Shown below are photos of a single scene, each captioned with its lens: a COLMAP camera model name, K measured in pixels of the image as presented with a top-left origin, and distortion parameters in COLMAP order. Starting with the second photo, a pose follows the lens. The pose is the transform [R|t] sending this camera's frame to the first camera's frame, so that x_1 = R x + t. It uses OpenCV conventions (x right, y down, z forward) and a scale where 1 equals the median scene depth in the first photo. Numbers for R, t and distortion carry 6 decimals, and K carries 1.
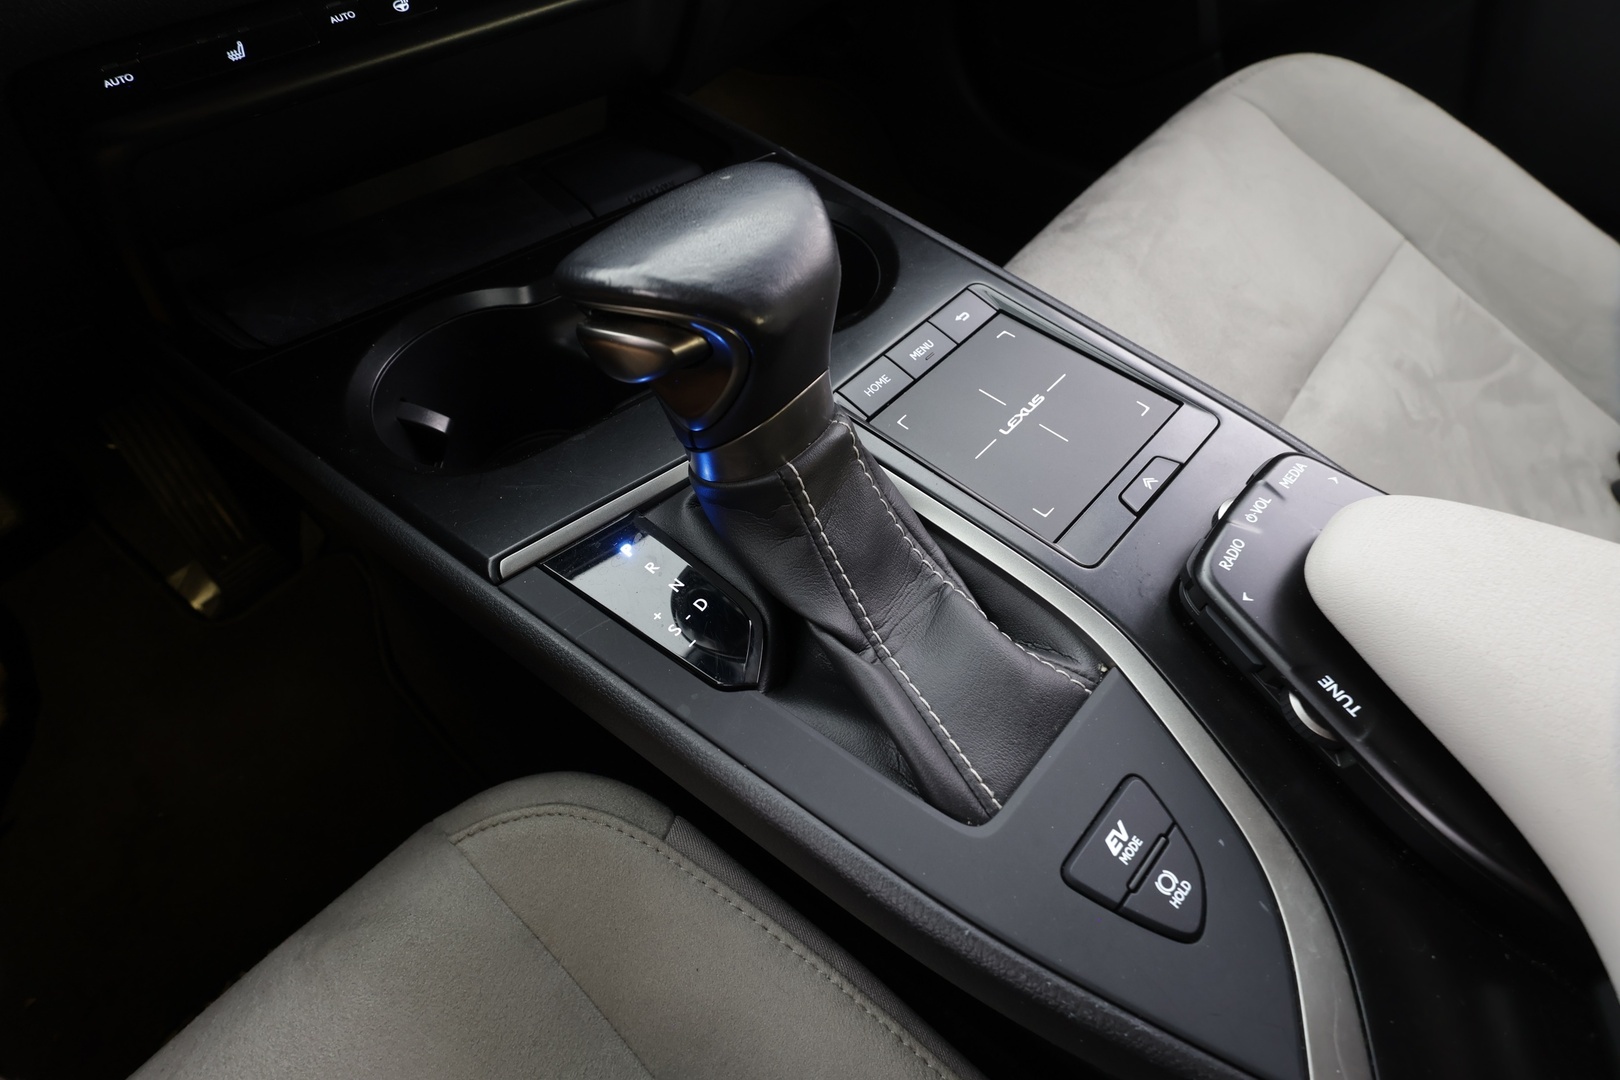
lens RADIAL K [[752.6, 0, 810.0], [0, 752.6, 540.0], [0, 0, 1]] dist [0.000245, -0.000262]
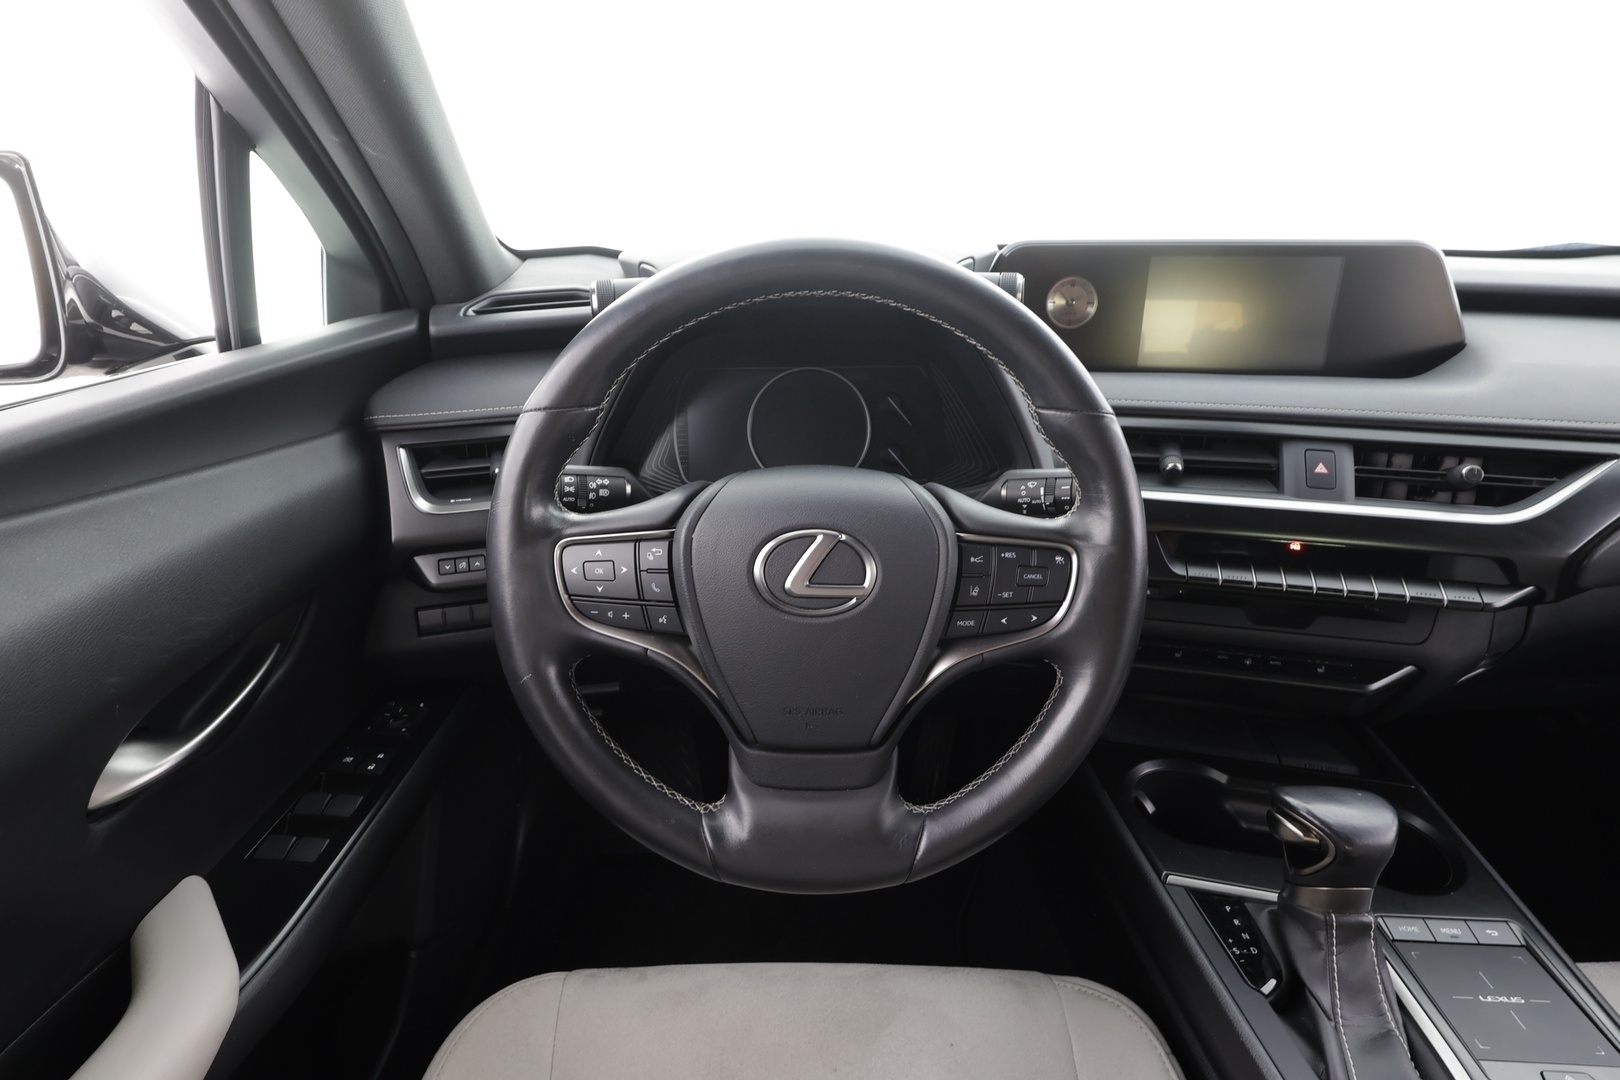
lens RADIAL K [[824.6, 0, 802.6], [0, 824.6, 539.9], [0, 0, 1]] dist [-0.000149, 0.000558]
pose [[0.646449, 0.322640, -0.691380, 0.215743], [-0.638208, 0.725242, -0.258291, 0.547203], [0.418083, 0.608217, 0.674744, -1.469812]]
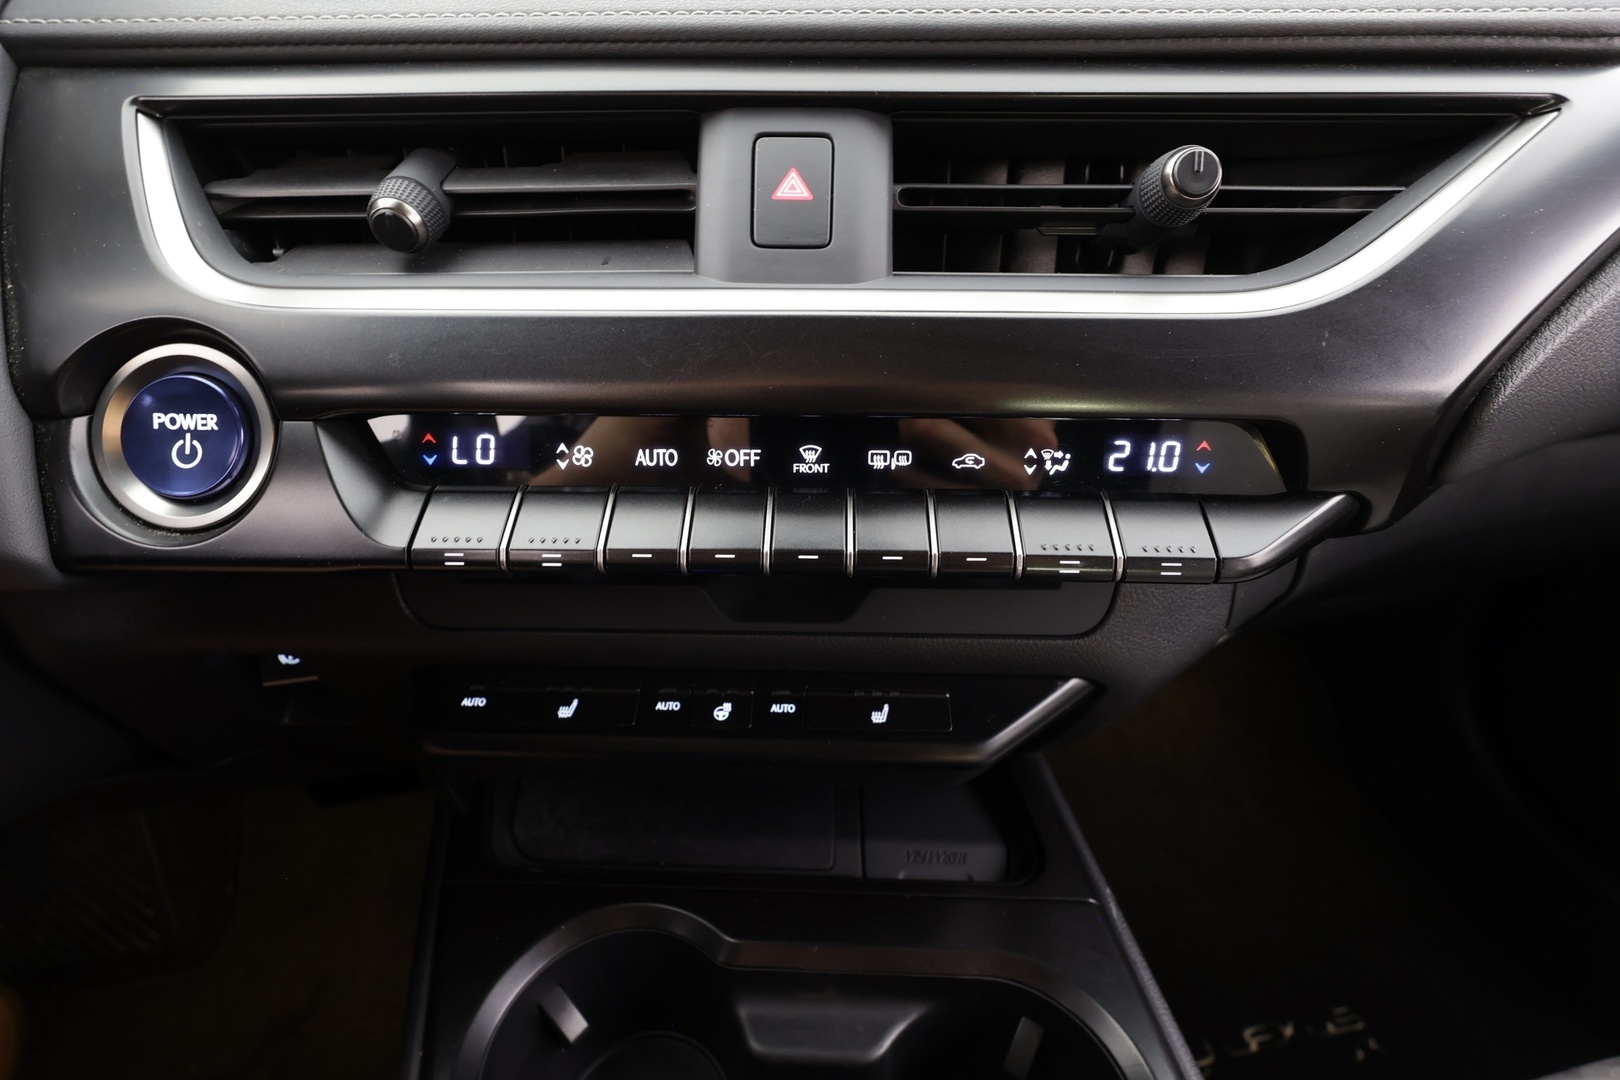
lens RADIAL K [[759.1, 0, 804.2], [0, 759.1, 539.2], [0, 0, 1]] dist [0.001370, -0.000280]
pose [[0.787655, 0.342742, -0.511984, -0.011279], [-0.518777, 0.817226, -0.251022, -0.628095], [0.332371, 0.463324, 0.821499, 0.079585]]
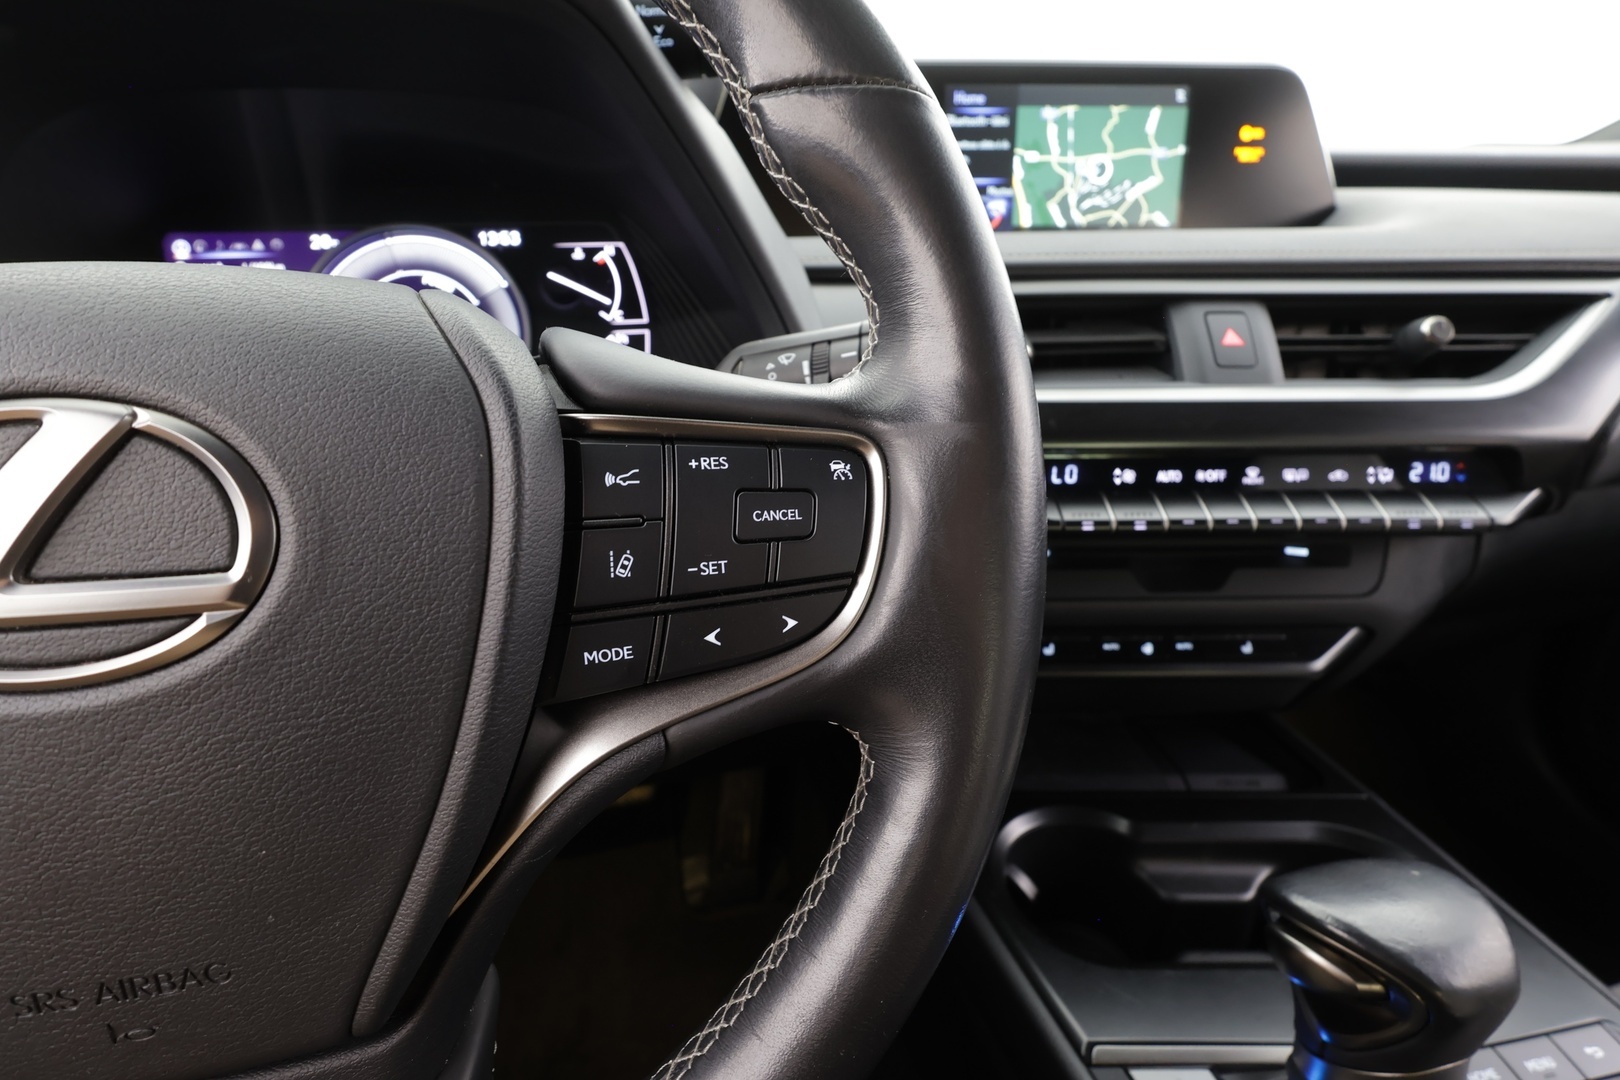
lens RADIAL K [[752.6, 0, 810.0], [0, 752.6, 540.0], [0, 0, 1]] dist [0.000245, -0.000262]
pose [[0.805213, 0.238767, -0.542792, -0.274546], [-0.497907, 0.769374, -0.400190, 0.103665], [0.322058, 0.592498, 0.738394, -0.502412]]
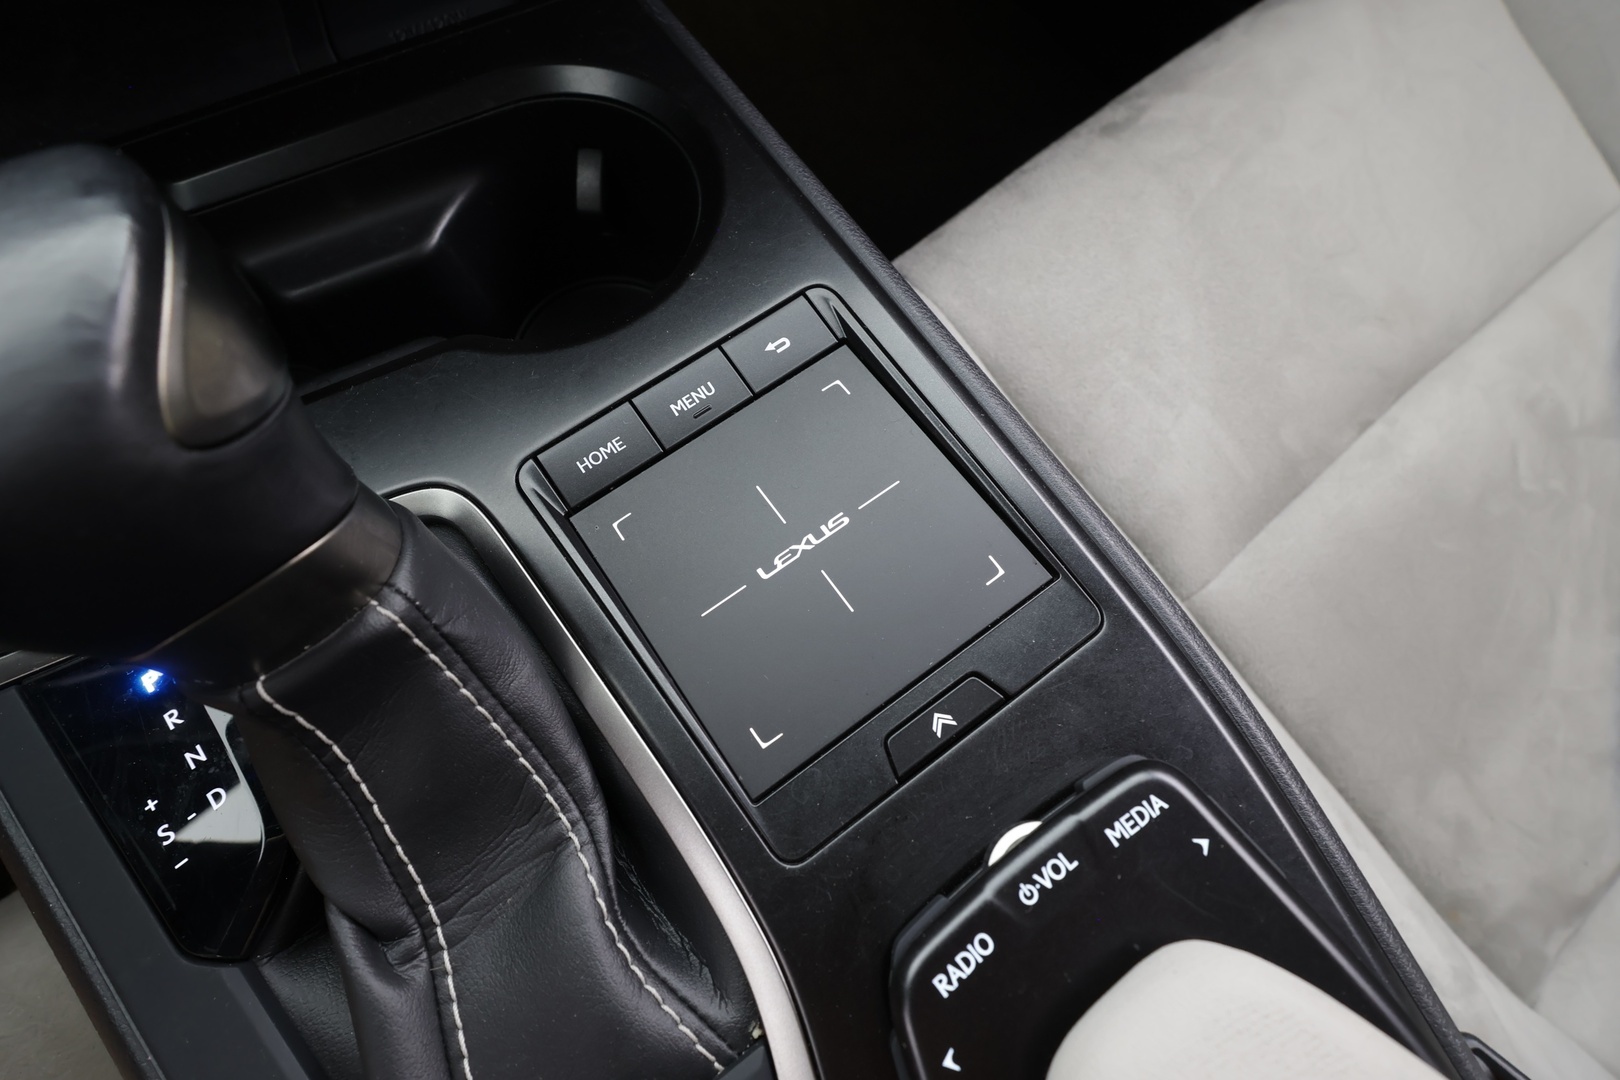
lens RADIAL K [[751.6, 0, 808.9], [0, 751.6, 549.3], [0, 0, 1]] dist [0.001846, -0.000398]
pose [[0.983022, 0.171948, -0.064042, 0.326276], [-0.150661, 0.955617, 0.253176, -0.324419], [0.104733, -0.239229, 0.965298, 0.383475]]
